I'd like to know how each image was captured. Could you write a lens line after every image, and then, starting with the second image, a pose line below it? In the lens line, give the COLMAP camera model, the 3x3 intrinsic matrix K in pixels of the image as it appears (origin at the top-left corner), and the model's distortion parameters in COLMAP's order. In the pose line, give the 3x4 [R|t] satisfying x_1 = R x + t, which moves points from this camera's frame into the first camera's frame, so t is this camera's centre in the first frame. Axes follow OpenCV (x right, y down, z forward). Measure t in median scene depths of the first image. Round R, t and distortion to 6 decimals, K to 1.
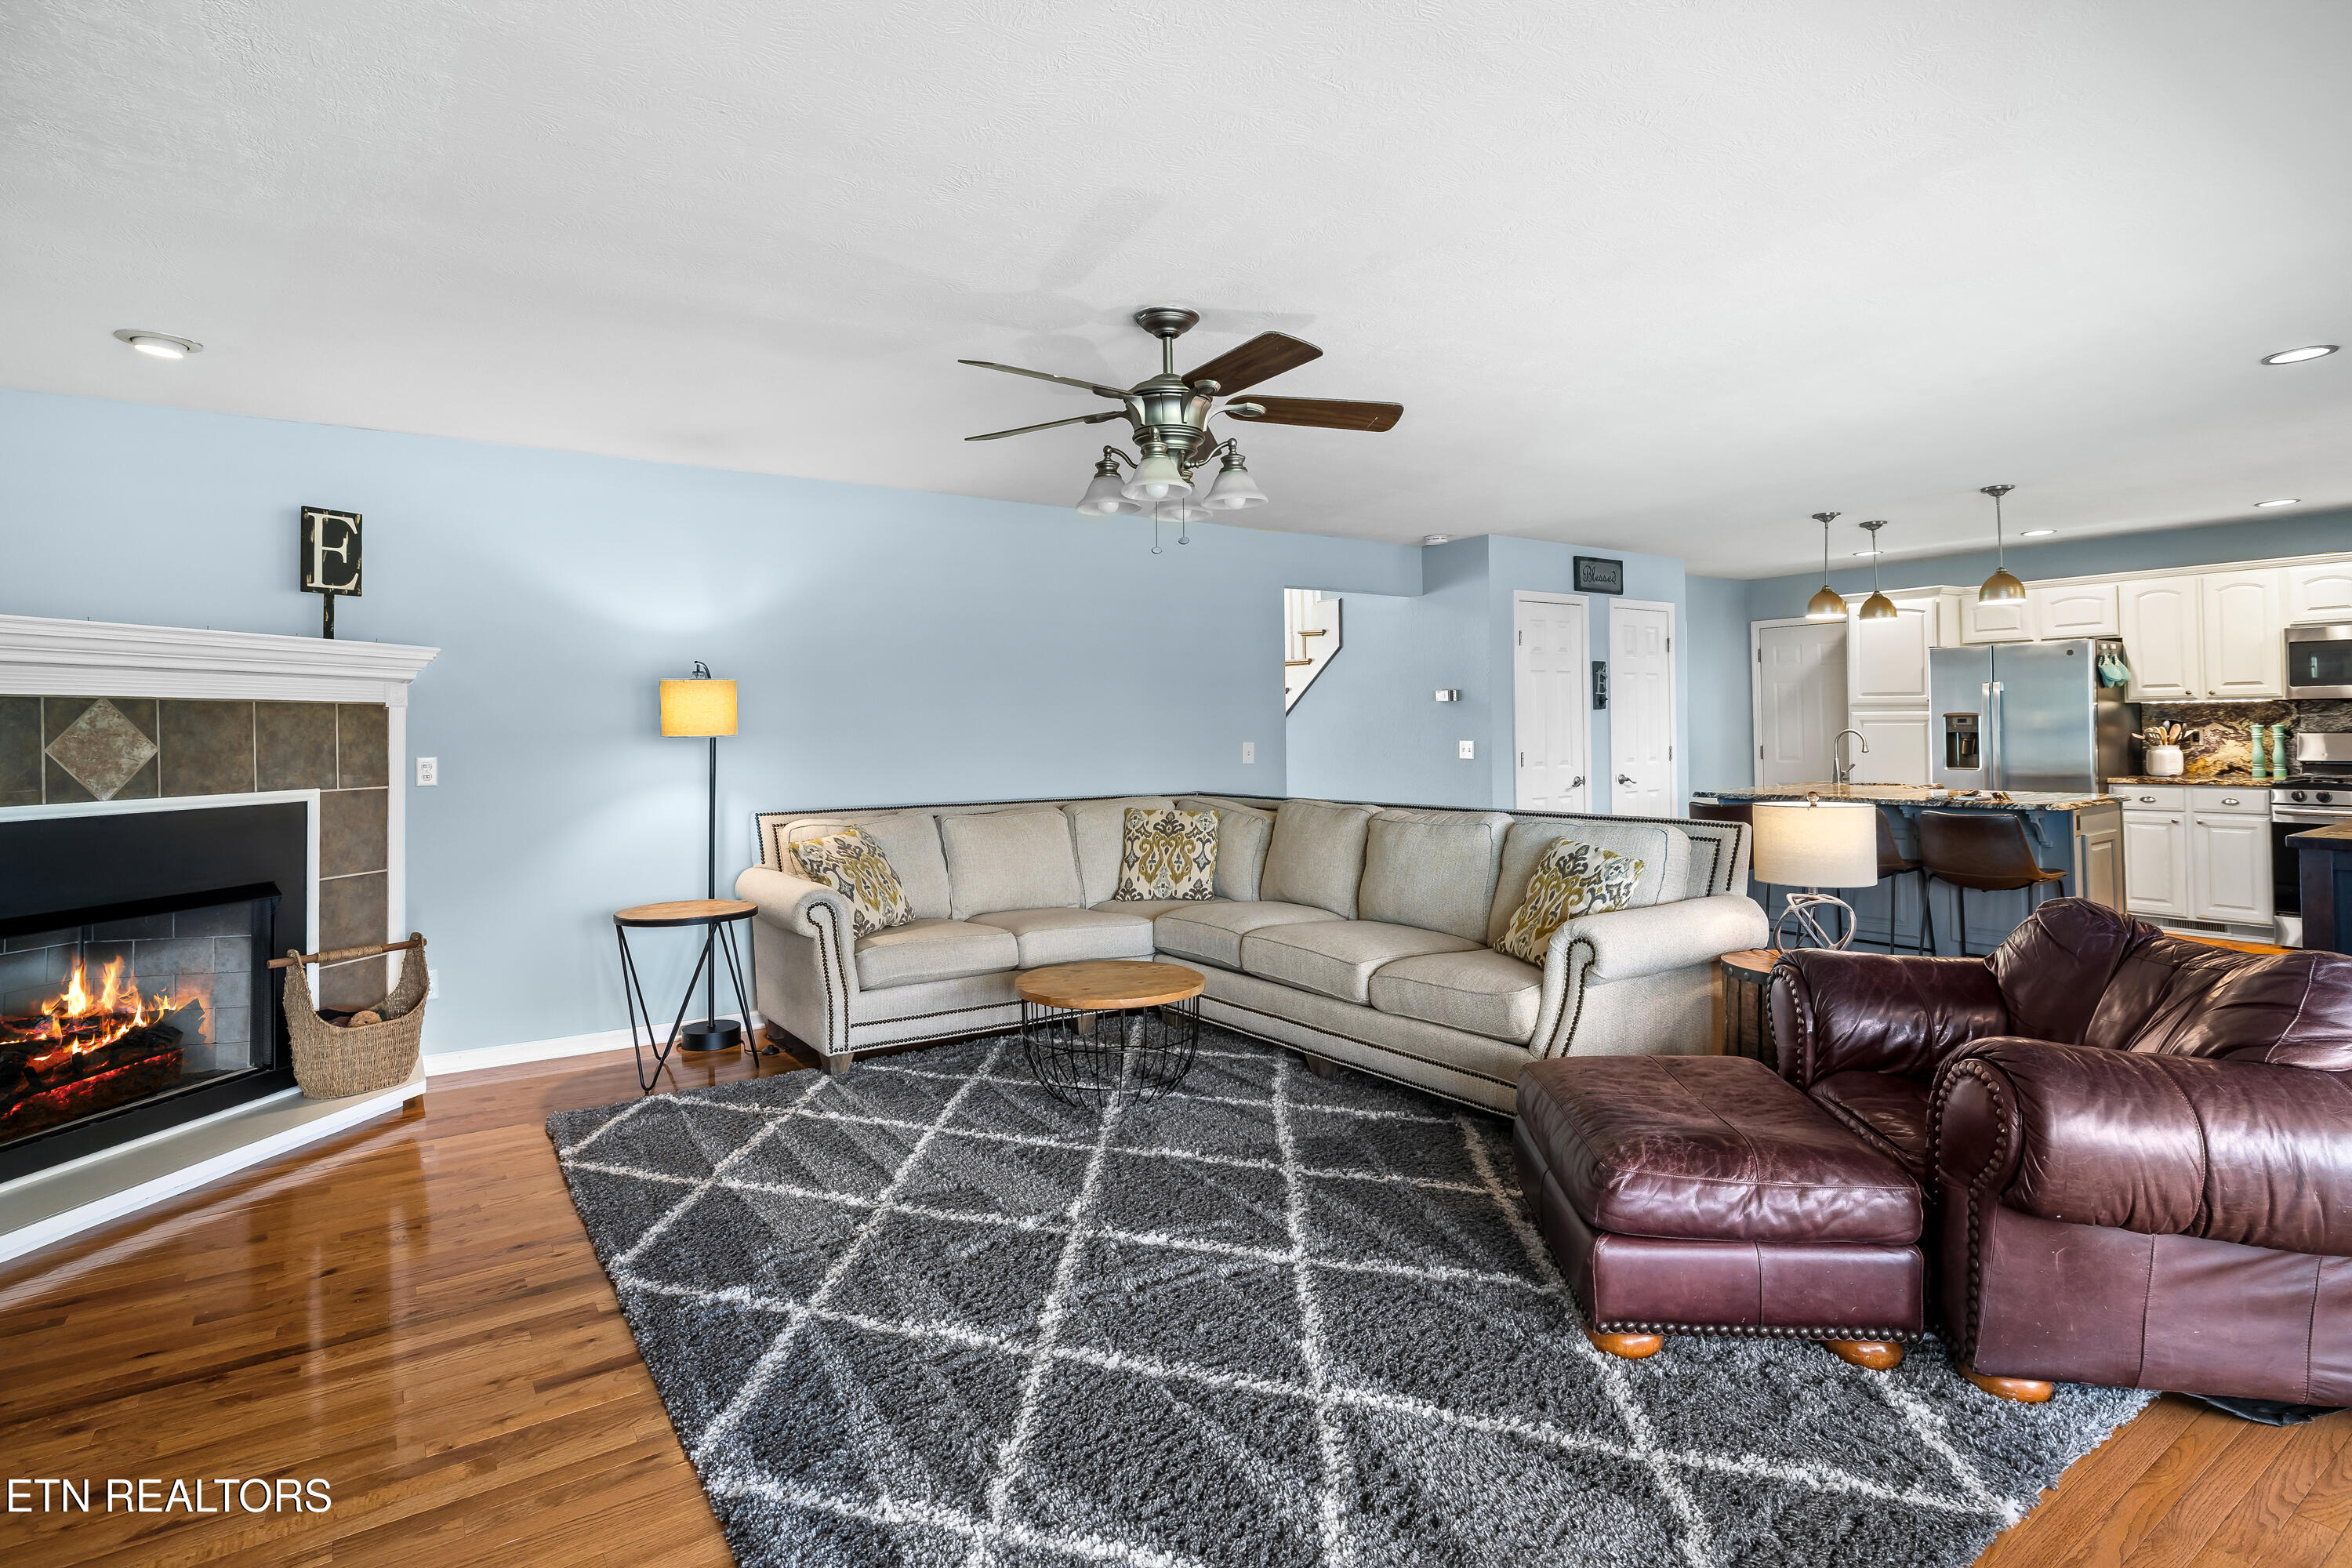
lens RADIAL K [[1207.3, 0, 1210.7], [0, 1207.3, 726.3], [0, 0, 1]] dist [-0.000978, -0.000308]
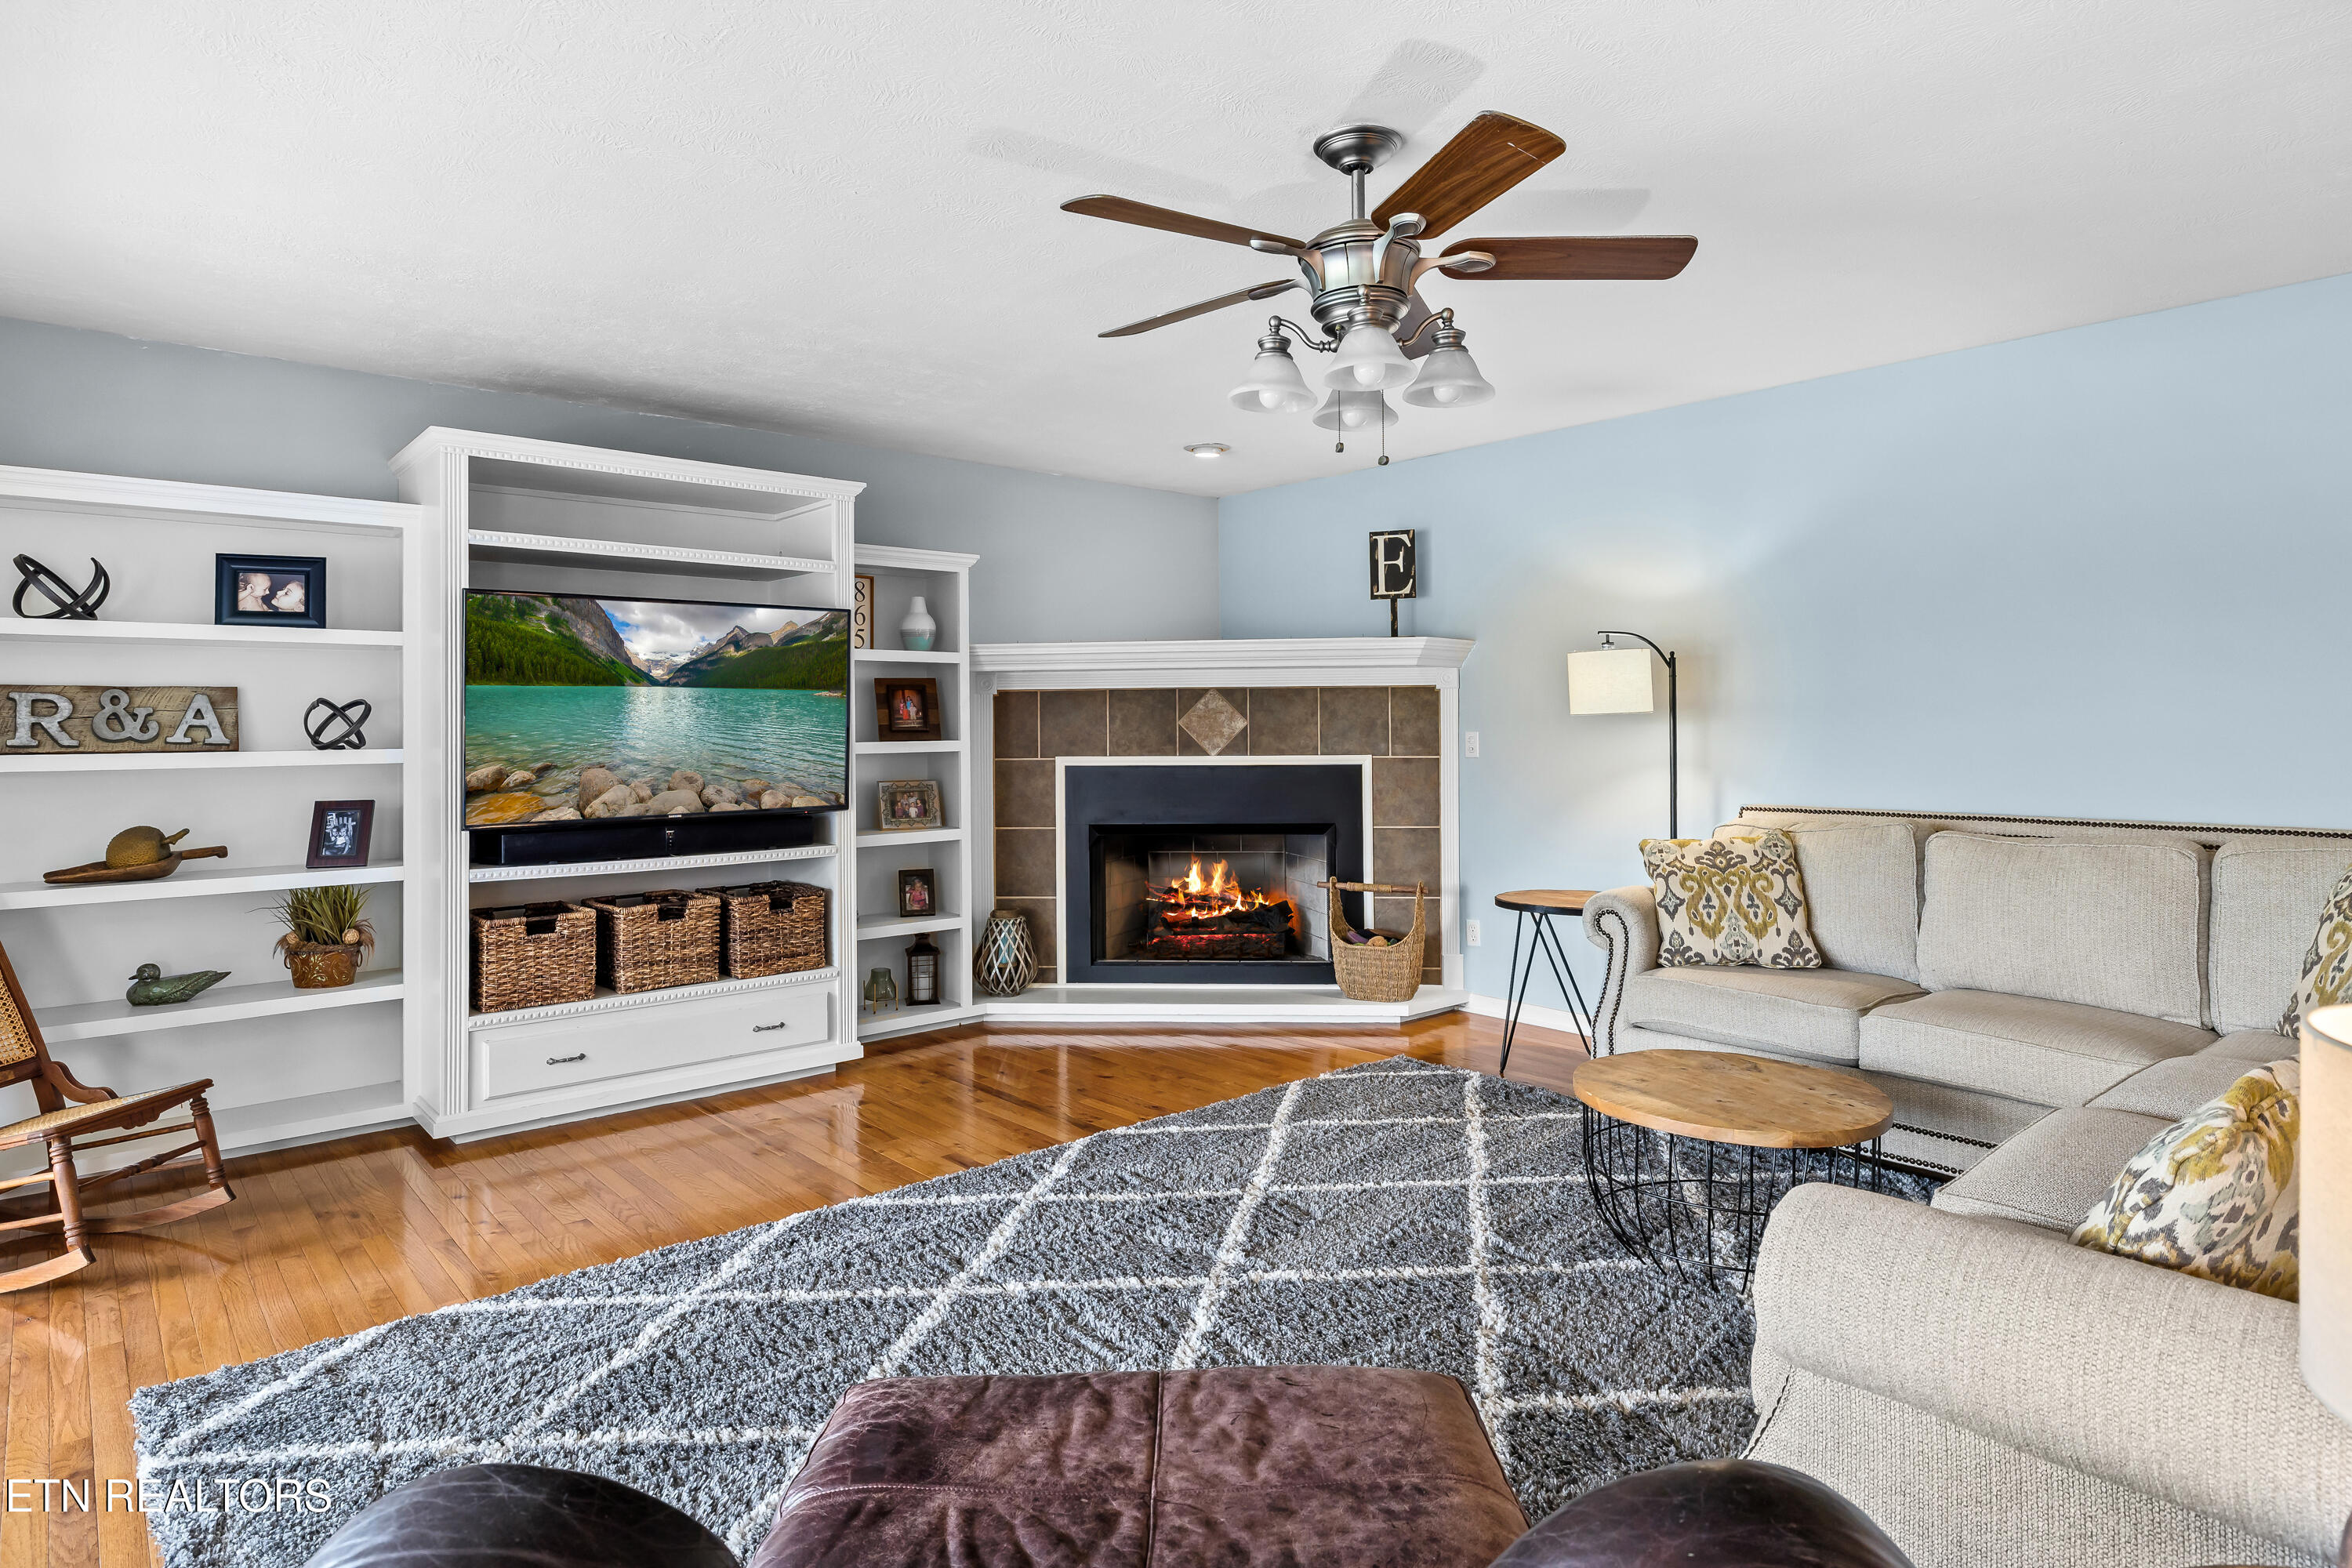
lens RADIAL K [[1376.2, 0, 1175.2], [0, 1376.2, 717.9], [0, 0, 1]] dist [0.051970, 0.000377]
pose [[0.110466, 0.008350, -0.993845, 0.690313], [0.008099, 0.999924, 0.009301, -0.002222], [0.993847, -0.009076, 0.110390, 0.654946]]
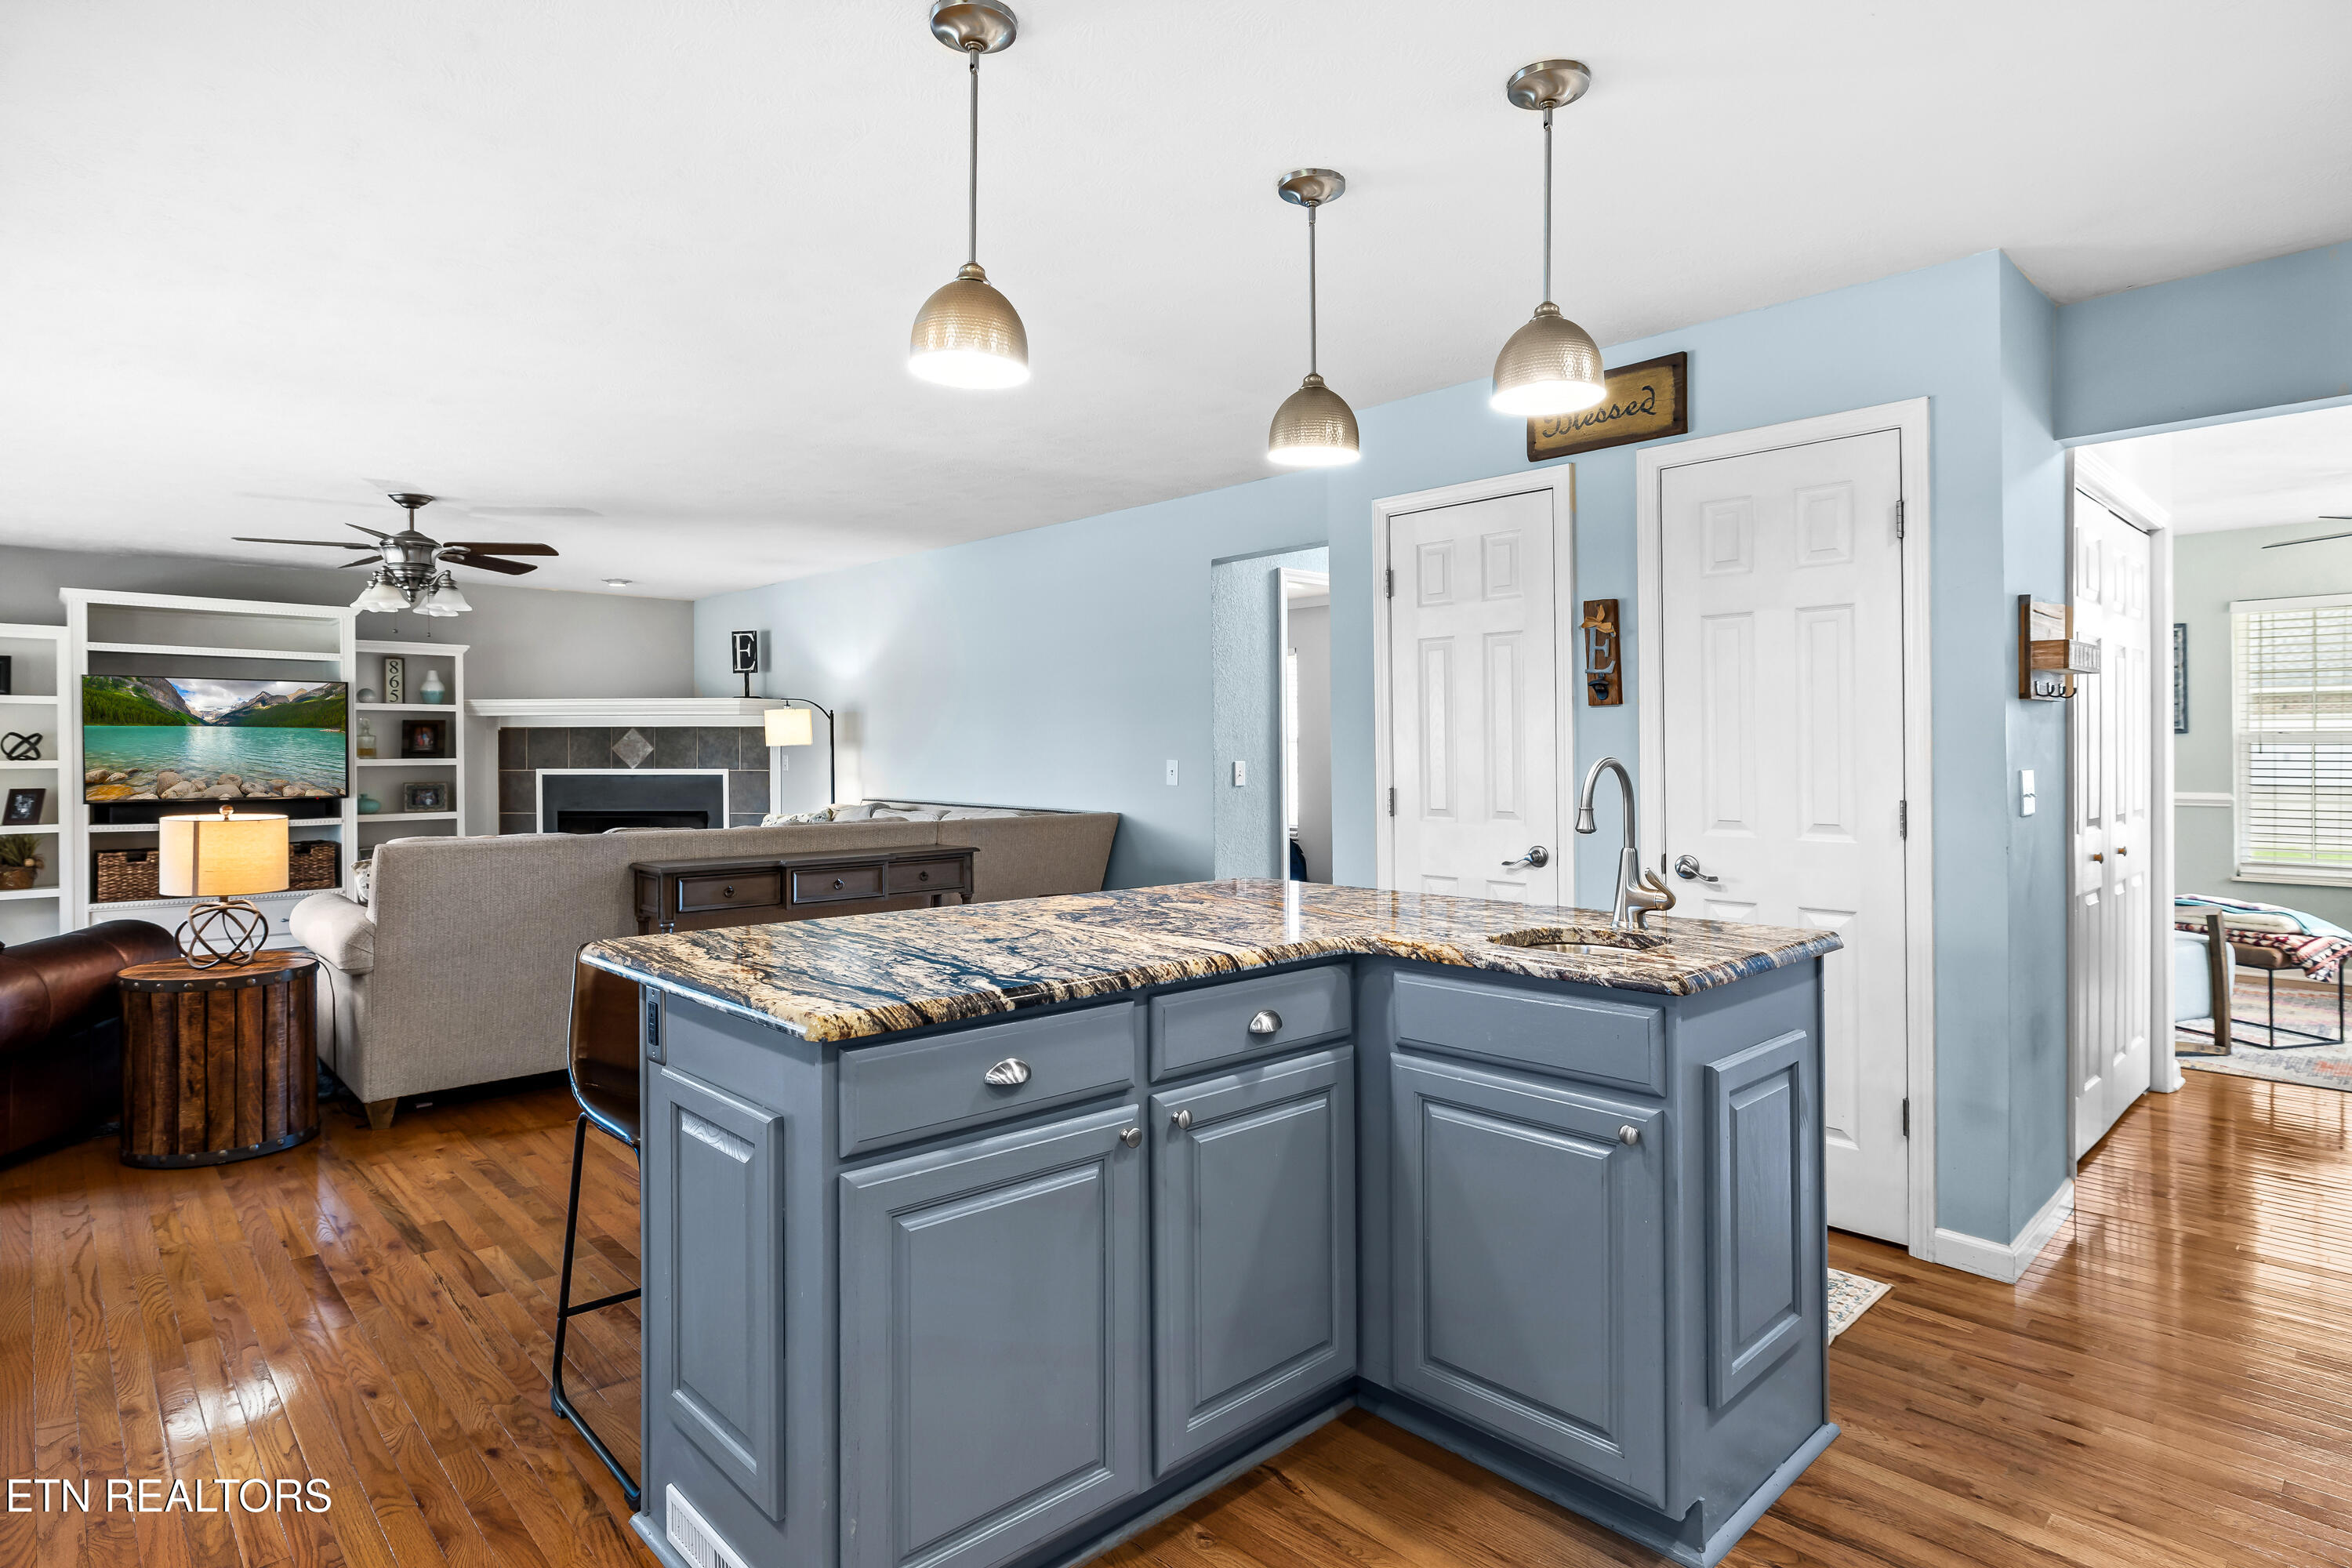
lens RADIAL K [[1242.2, 0, 1173.7], [0, 1242.2, 743.0], [0, 0, 1]] dist [0.000493, -0.000331]
pose [[0.130613, 0.007393, -0.991406, 1.495664], [0.001593, 0.999969, 0.007667, -0.007888], [0.991432, -0.002581, 0.130597, 1.516976]]
